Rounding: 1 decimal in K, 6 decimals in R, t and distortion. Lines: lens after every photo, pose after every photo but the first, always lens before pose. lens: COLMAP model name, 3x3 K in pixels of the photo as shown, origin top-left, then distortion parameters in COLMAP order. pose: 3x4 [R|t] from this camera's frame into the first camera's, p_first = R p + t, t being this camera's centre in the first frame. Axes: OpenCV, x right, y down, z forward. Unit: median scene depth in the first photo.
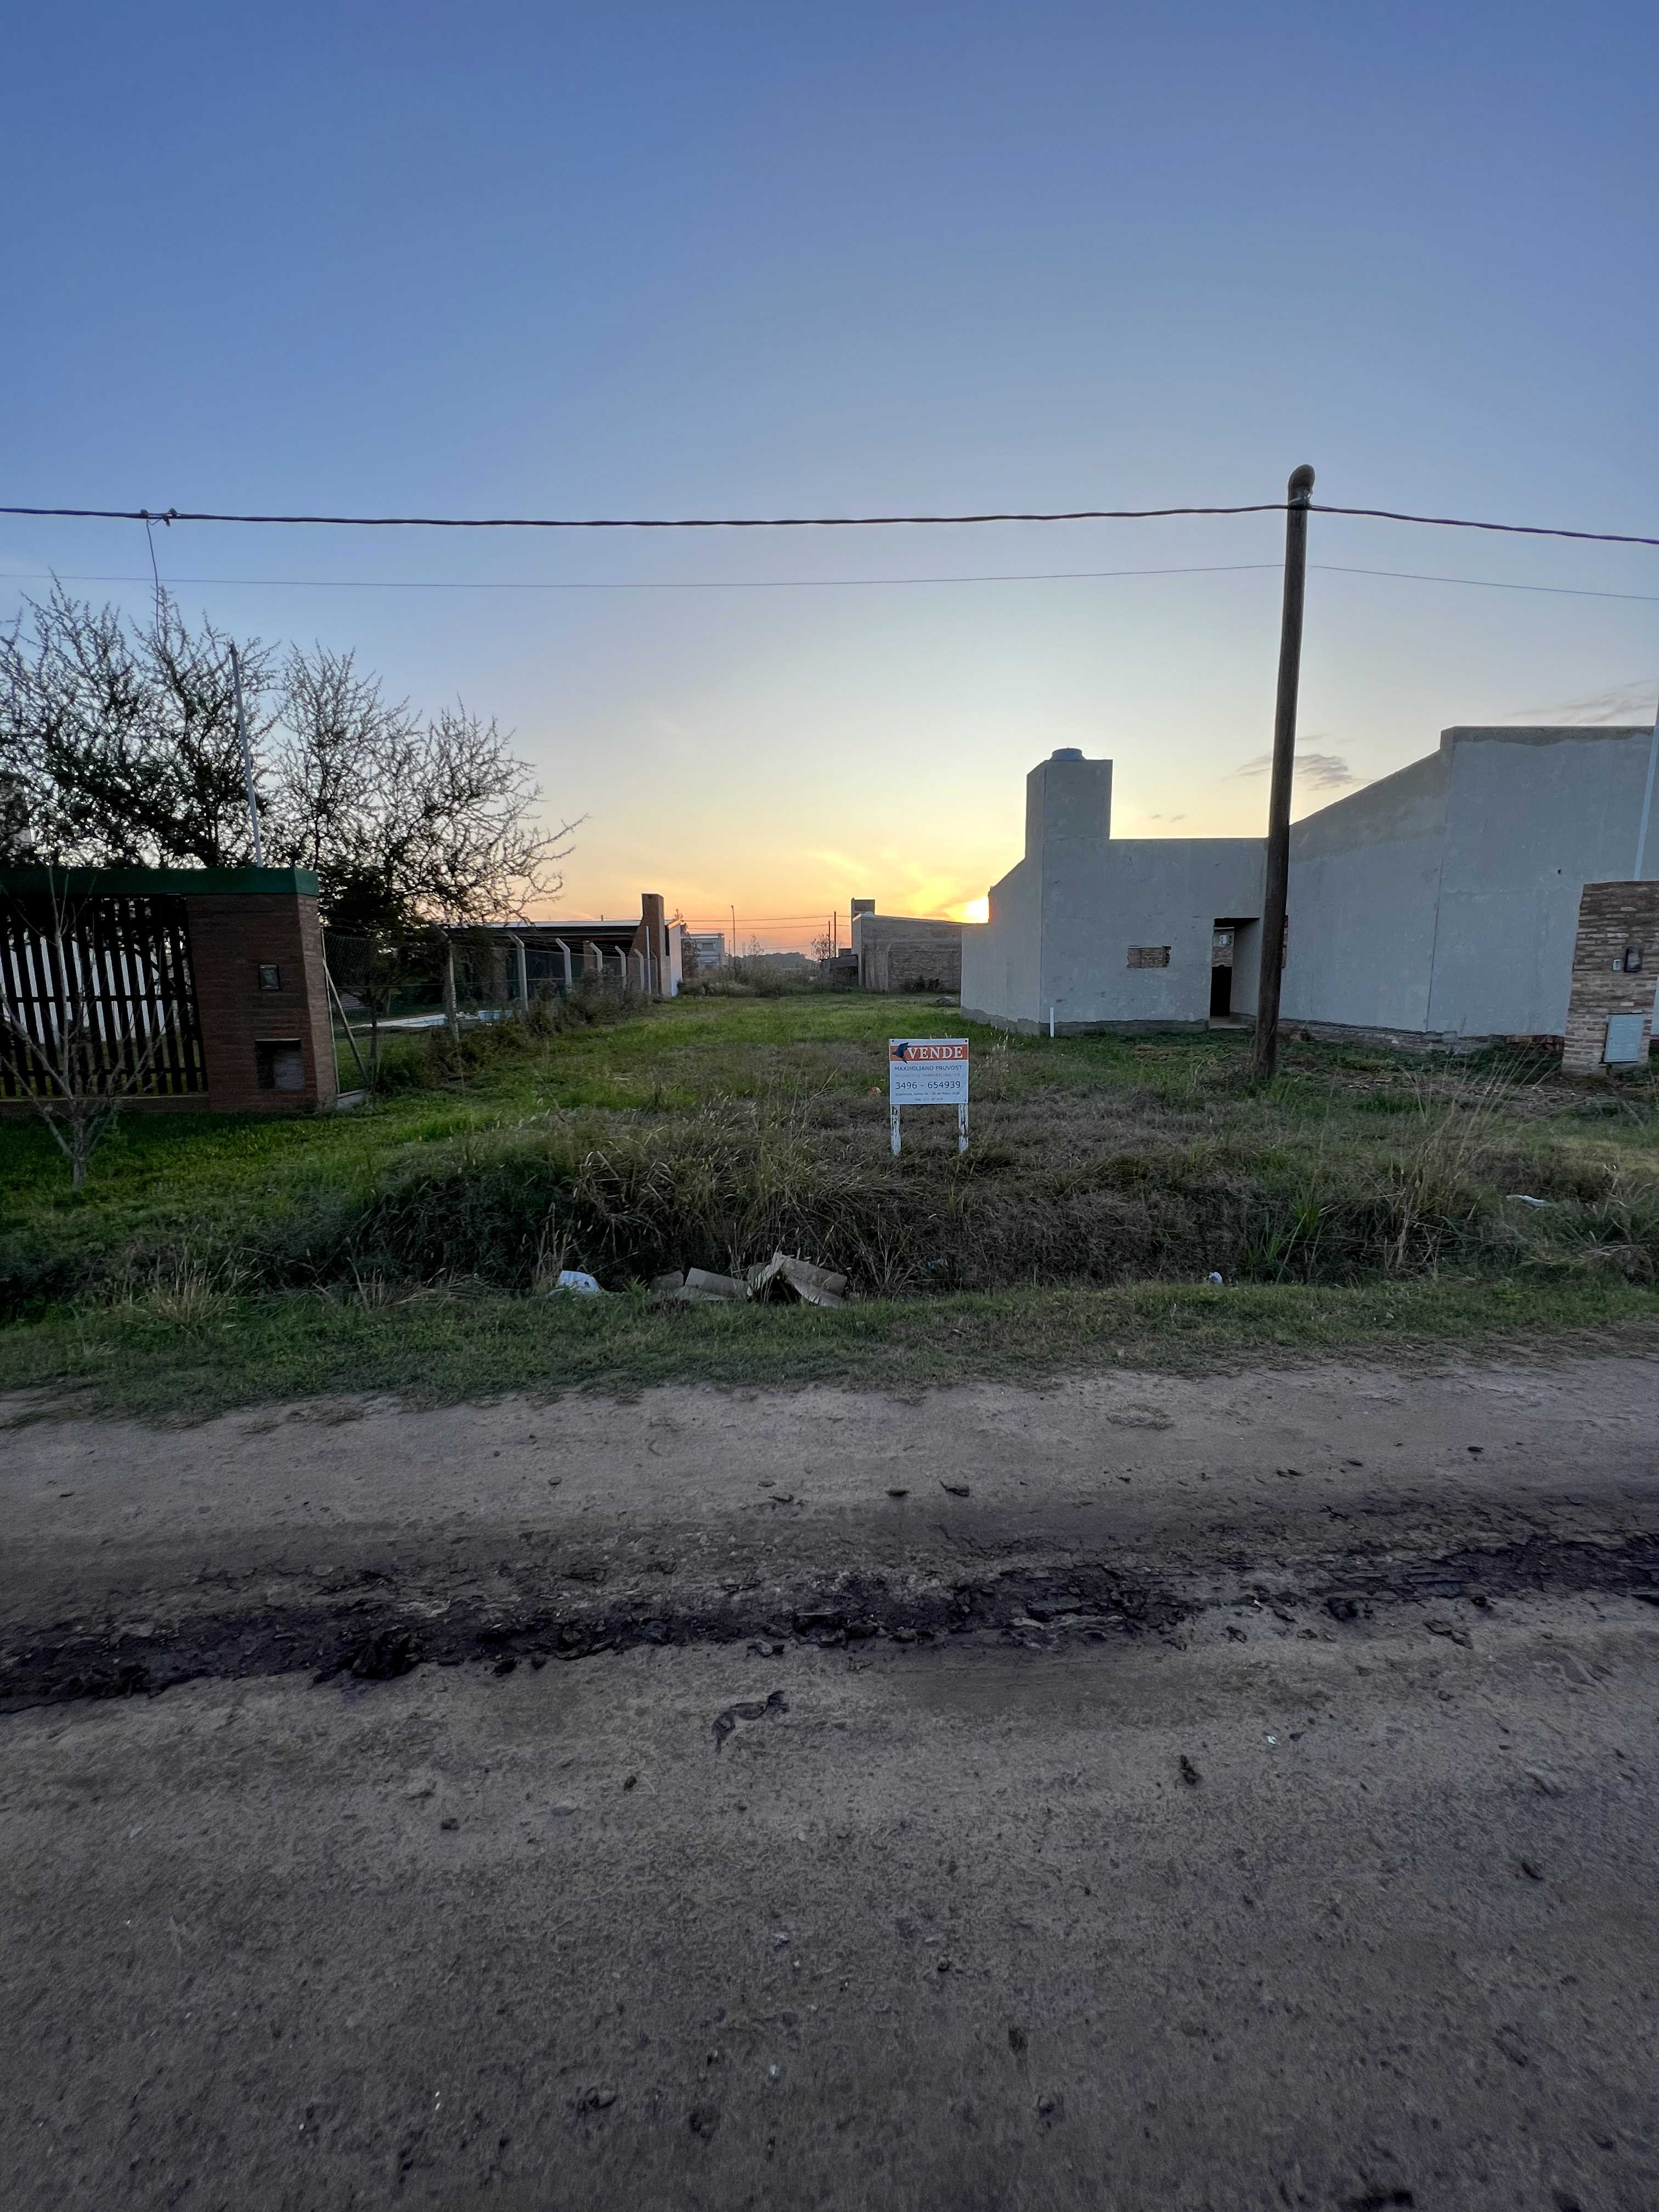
lens RADIAL K [[896.3, 0, 827.4], [0, 896.3, 1110.6], [0, 0, 1]] dist [-0.001928, 0.000597]
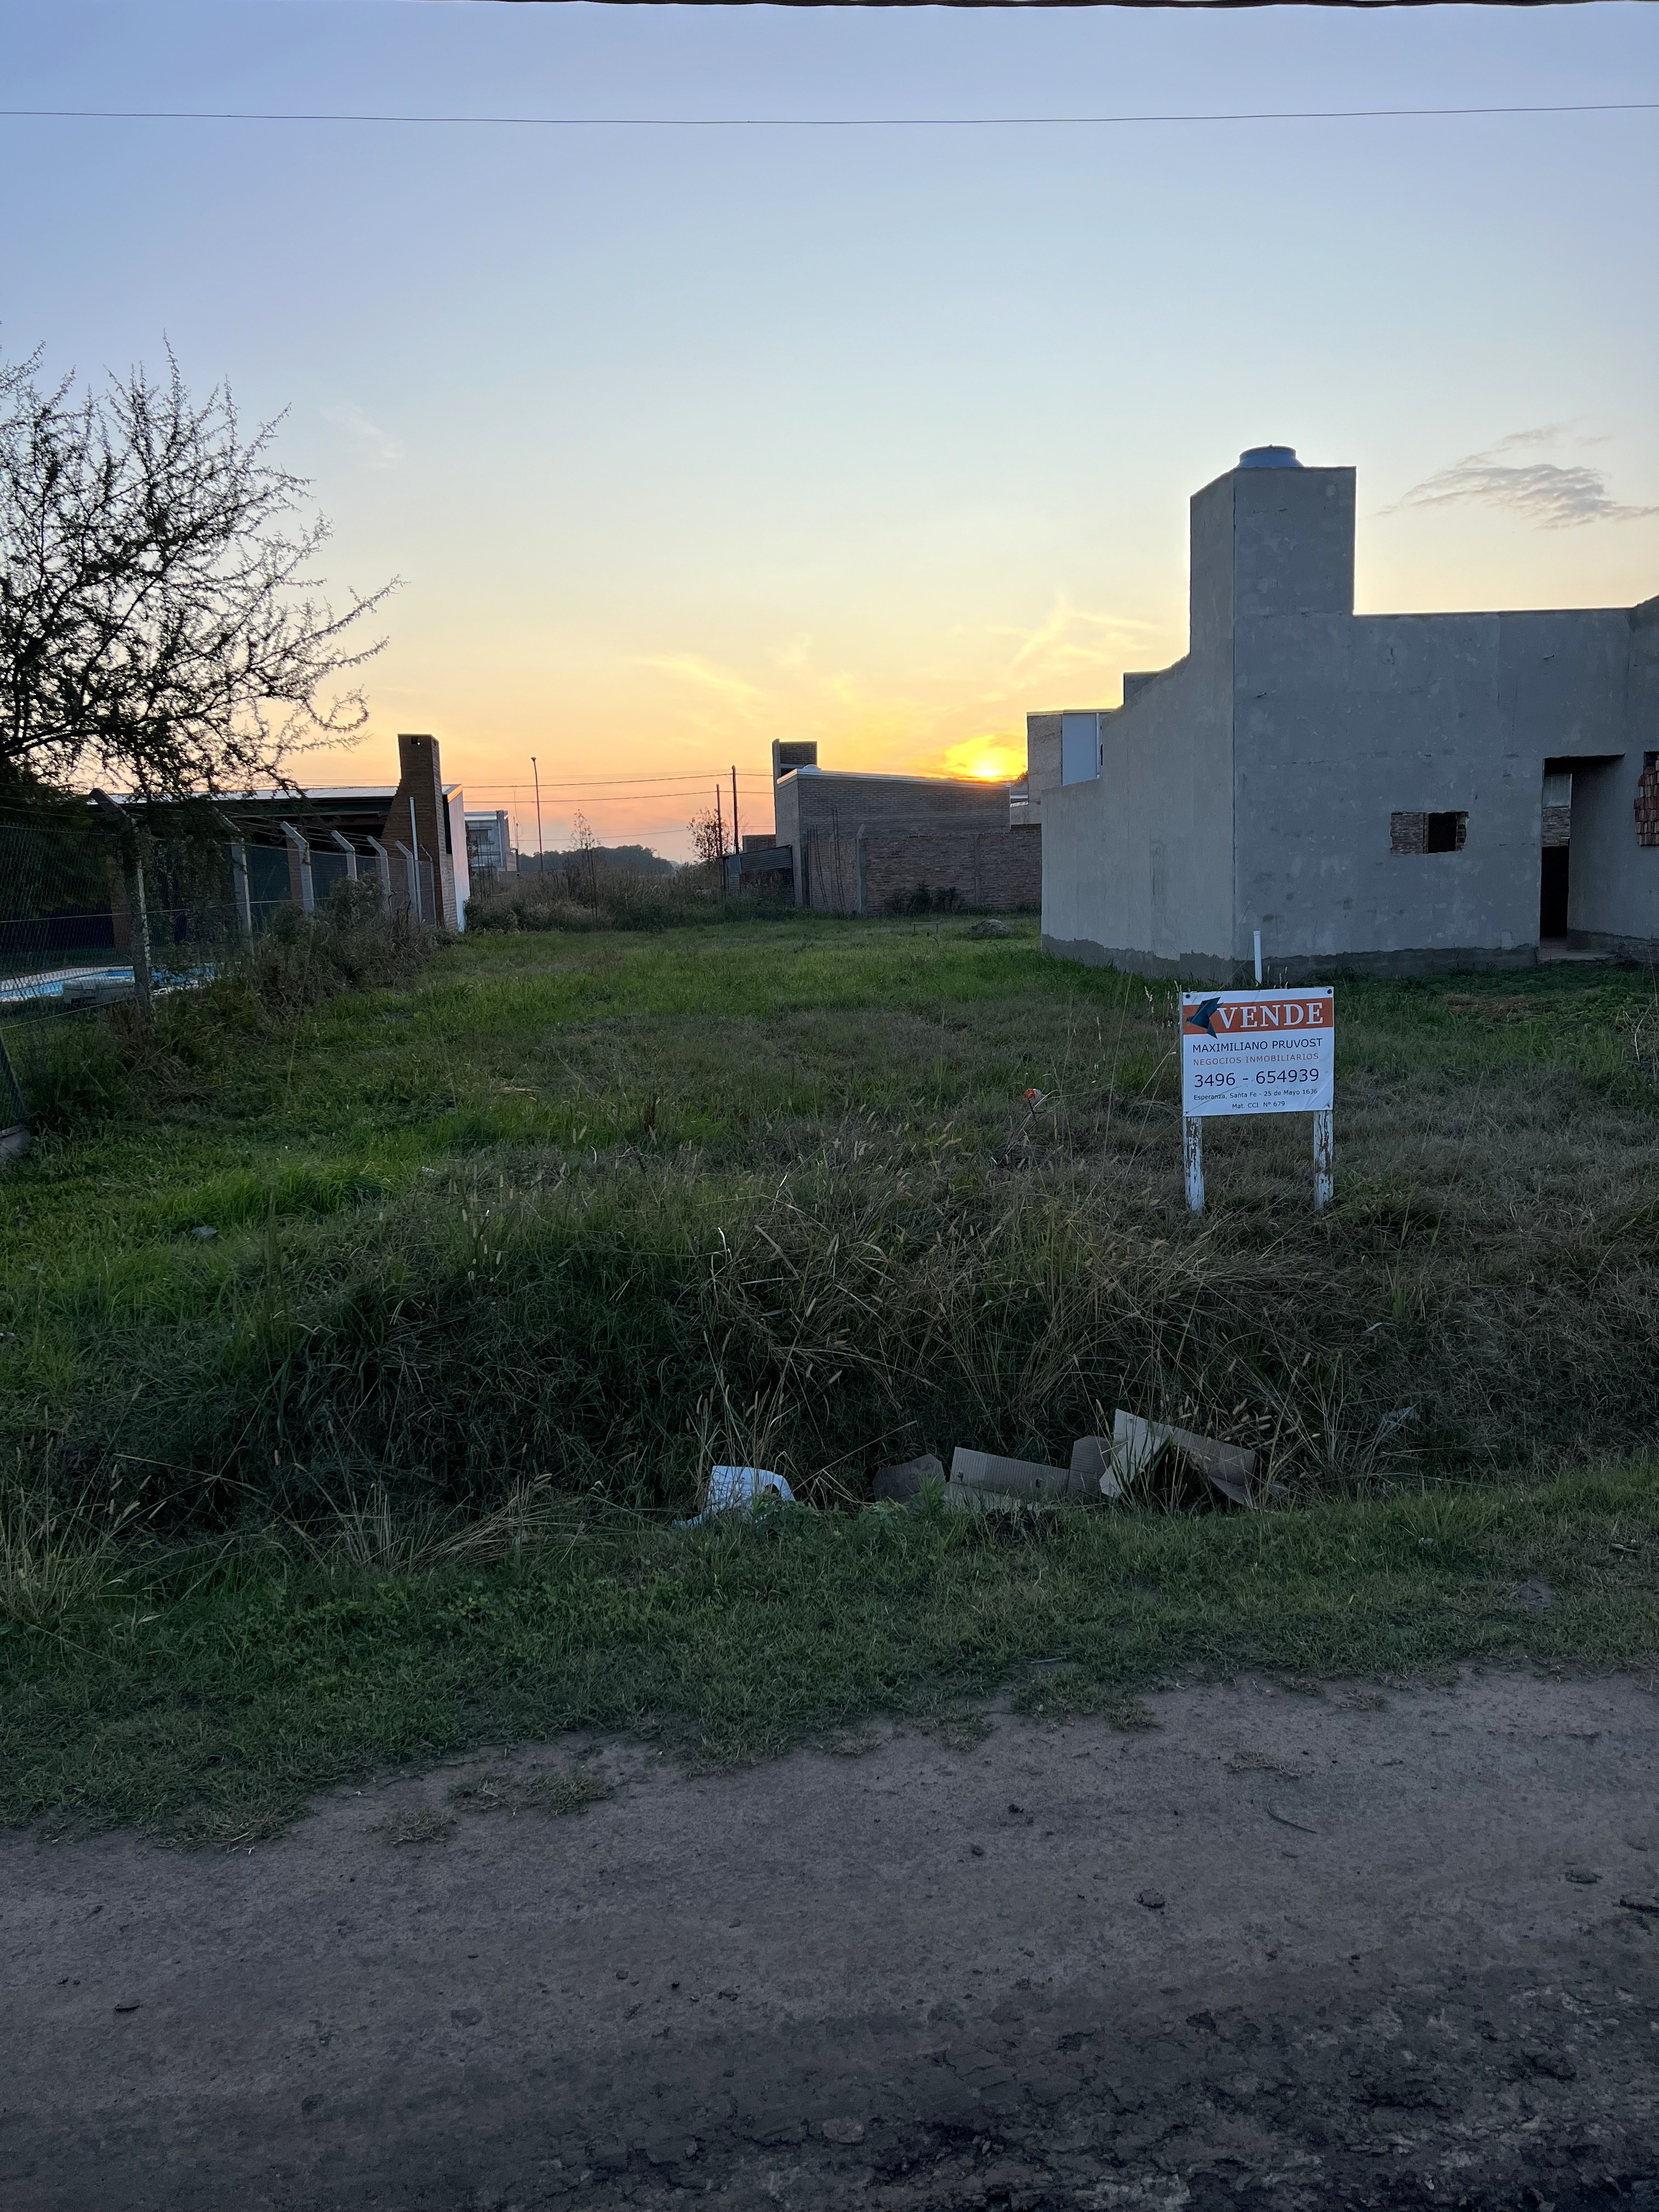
lens RADIAL K [[1677.2, 0, 831.4], [0, 1677.2, 1121.1], [0, 0, 1]] dist [0.059541, -0.070912]
pose [[0.996293, -0.035222, 0.078483, -0.217933], [0.036042, 0.999309, -0.009059, -0.003092], [-0.078109, 0.011854, 0.996874, 0.036784]]
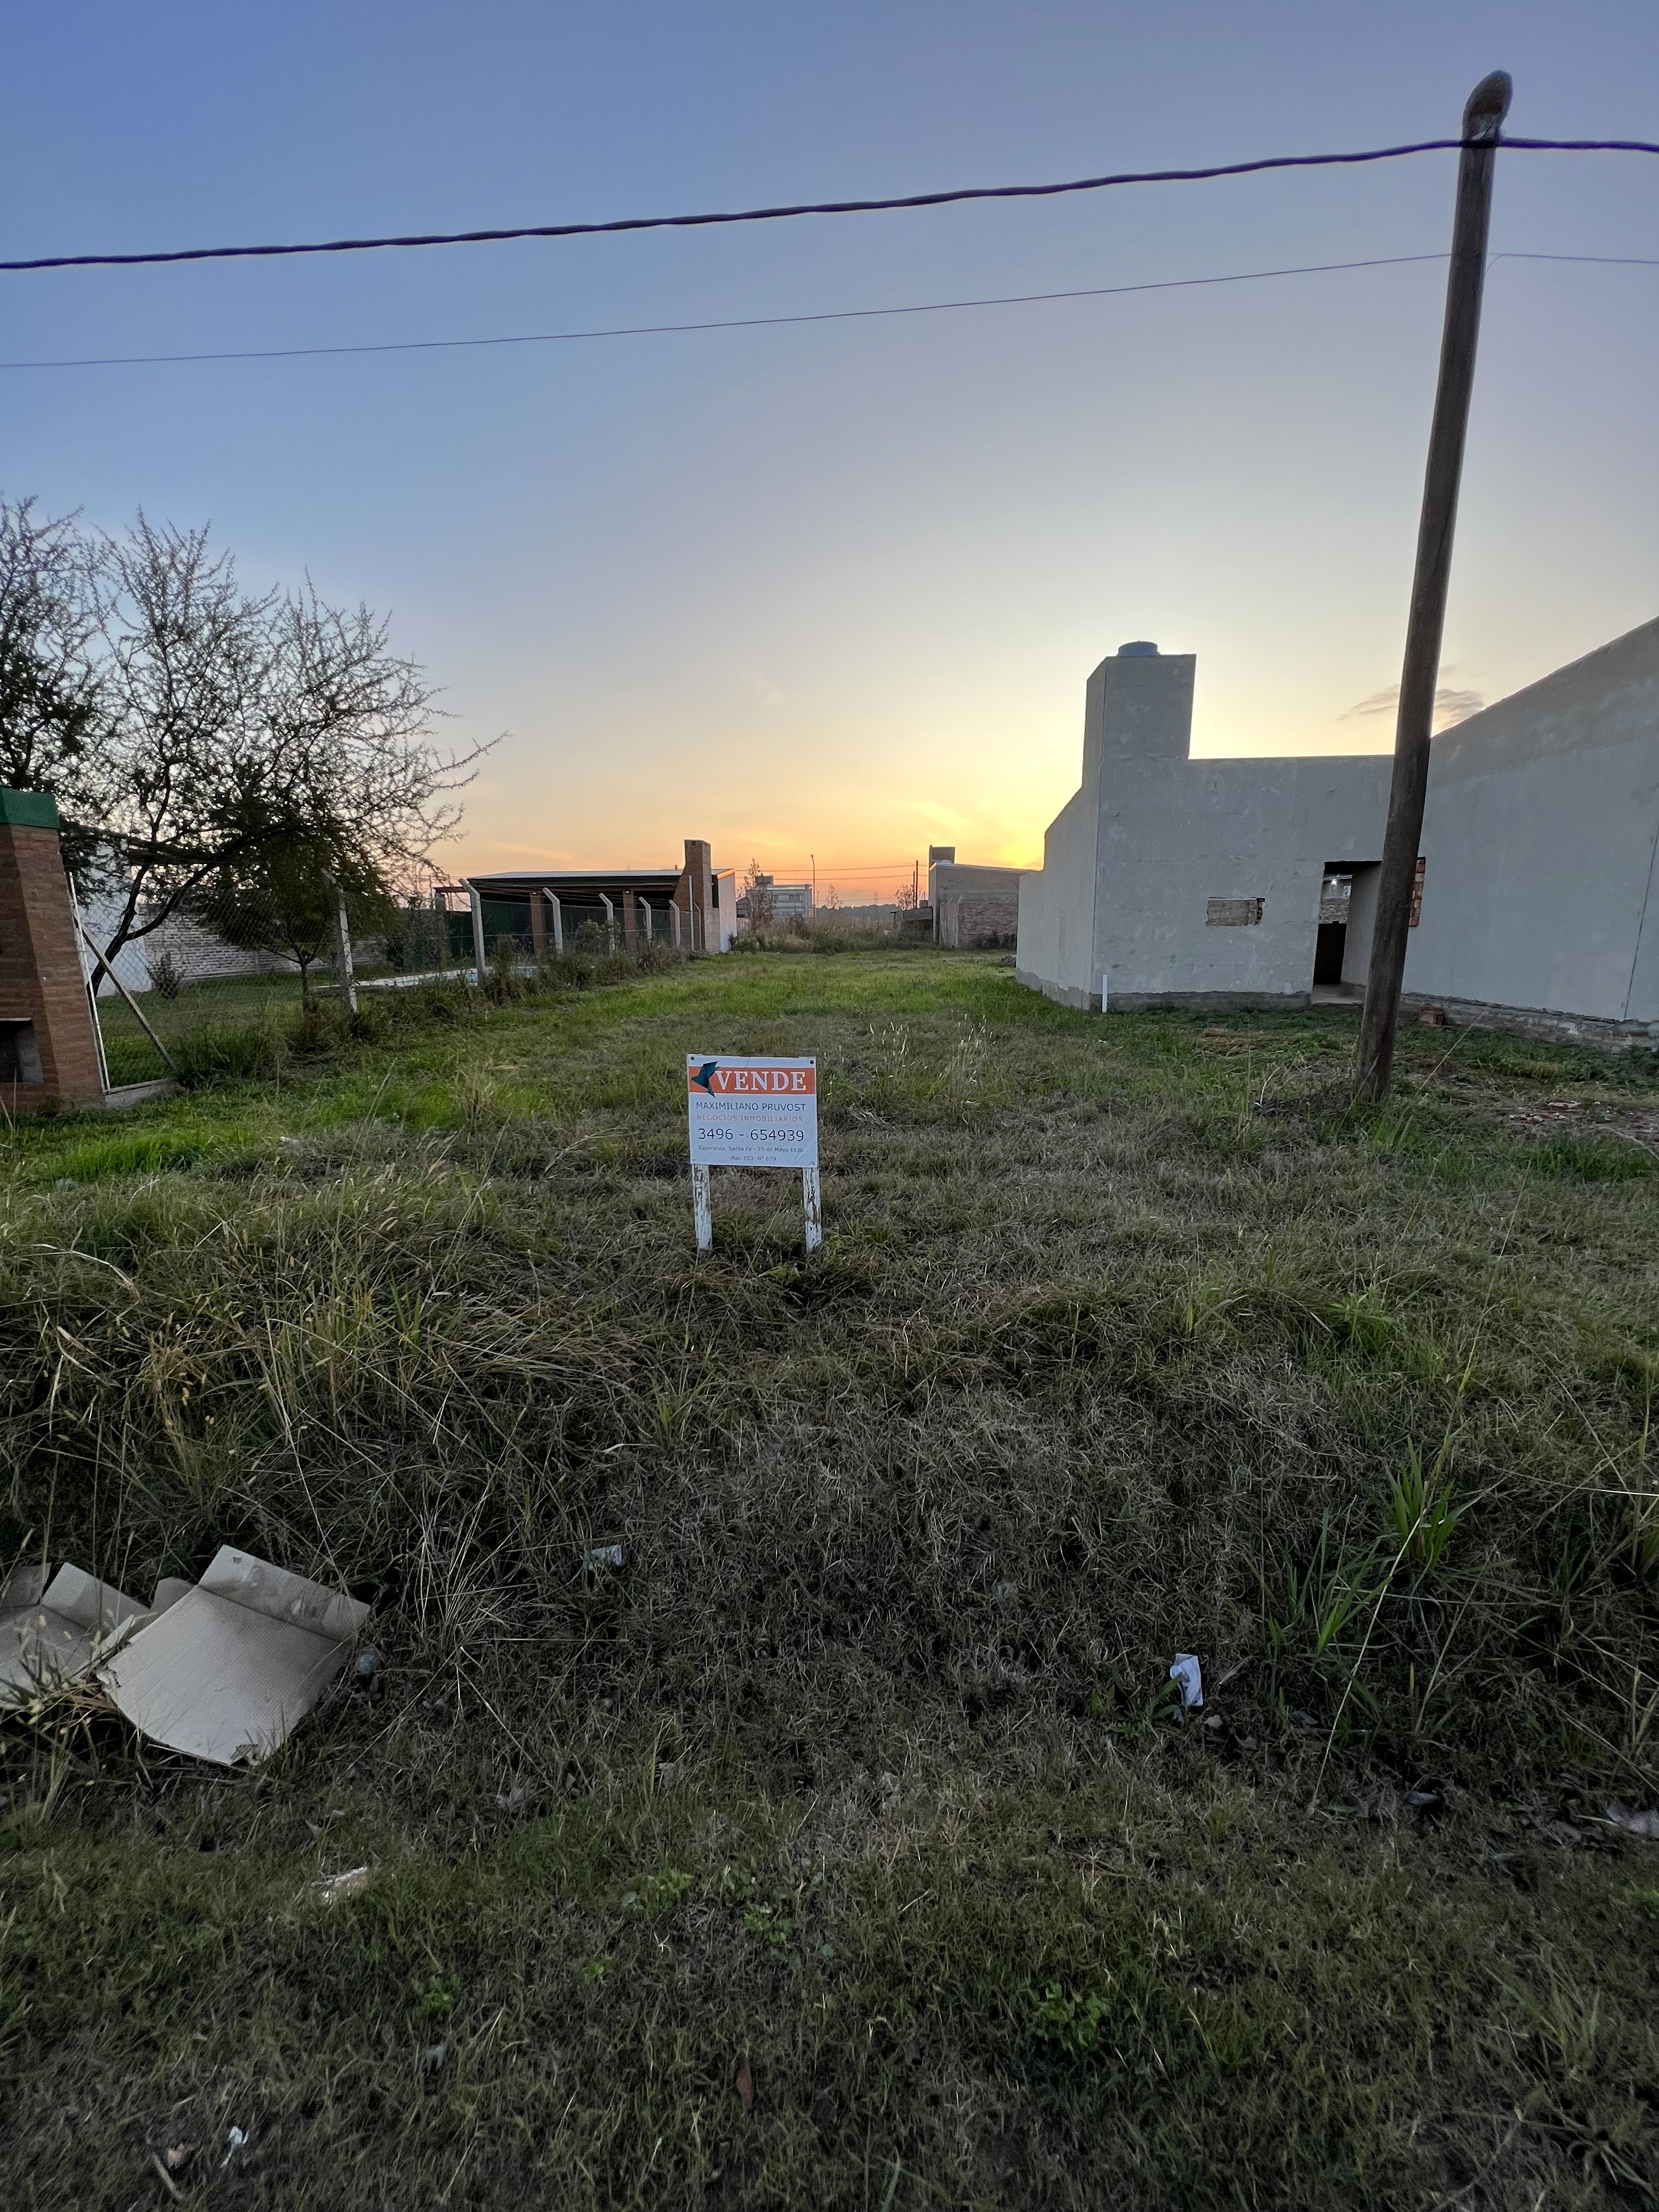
lens RADIAL K [[896.3, 0, 824.1], [0, 896.3, 1111.3], [0, 0, 1]] dist [-0.001928, 0.000597]
pose [[0.993838, 0.026568, -0.107614, 0.225370], [-0.020895, 0.998349, 0.053503, -0.077134], [0.108858, -0.050925, 0.992752, 0.427883]]
